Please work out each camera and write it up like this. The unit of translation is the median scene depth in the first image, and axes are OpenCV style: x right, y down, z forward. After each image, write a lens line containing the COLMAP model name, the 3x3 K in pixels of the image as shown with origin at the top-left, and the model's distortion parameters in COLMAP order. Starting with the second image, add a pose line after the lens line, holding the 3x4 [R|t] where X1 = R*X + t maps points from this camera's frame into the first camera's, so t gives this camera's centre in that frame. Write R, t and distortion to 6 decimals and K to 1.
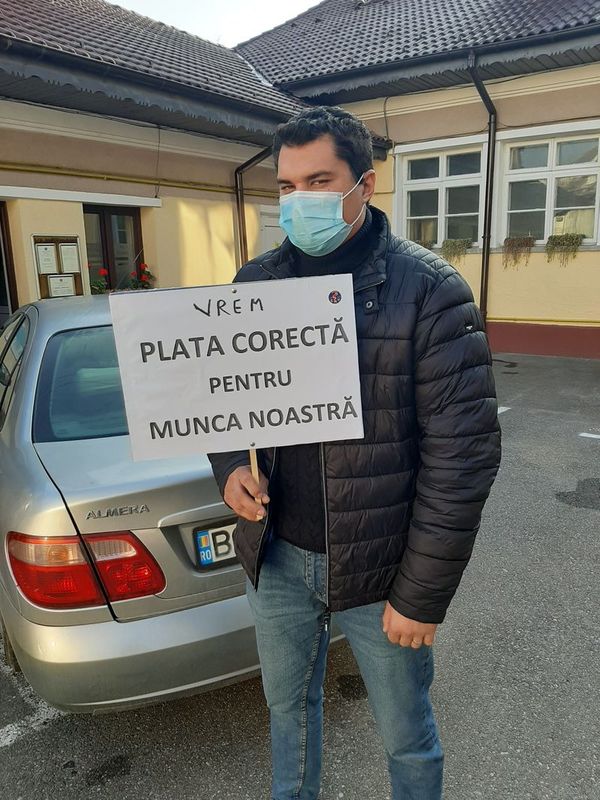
lens RADIAL K [[621.9, 0, 300.0], [0, 621.9, 400.0], [0, 0, 1]] dist [0.027823, -0.060722]
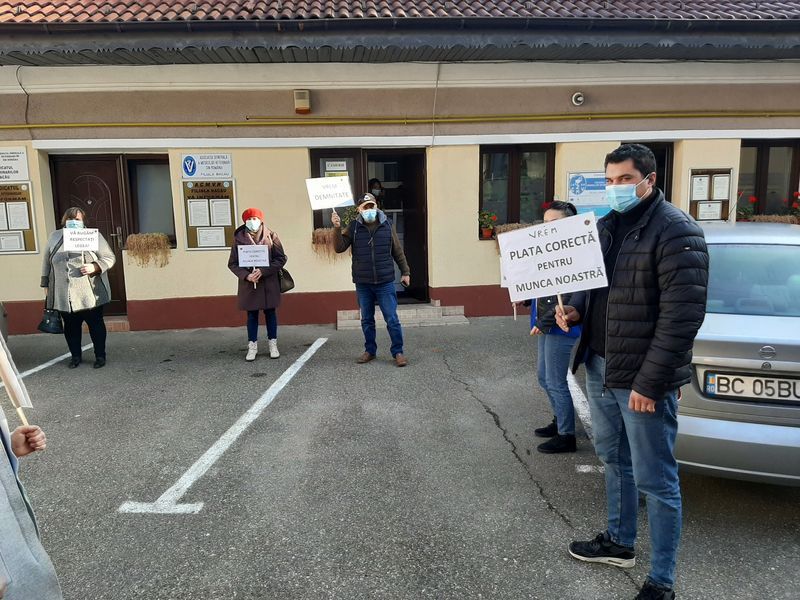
lens RADIAL K [[621.9, 0, 400.0], [0, 621.9, 300.0], [0, 0, 1]] dist [0.027823, -0.060722]
pose [[0.648906, 0.135458, -0.748714, 0.497120], [-0.156117, 0.986792, 0.043225, 0.077665], [0.744680, 0.088838, 0.661483, -0.675996]]
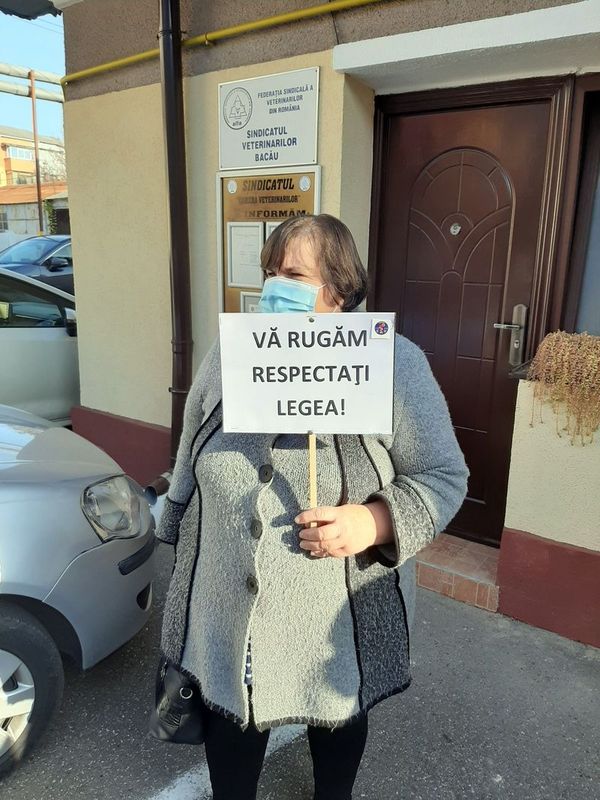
lens RADIAL K [[681.5, 0, 300.0], [0, 681.5, 400.0], [0, 0, 1]] dist [-0.007402, -0.007881]
pose [[-0.016093, 0.221271, -0.975080, -2.181545], [-0.241107, 0.945570, 0.218554, 0.058254], [0.970365, 0.238615, 0.038132, 0.098868]]
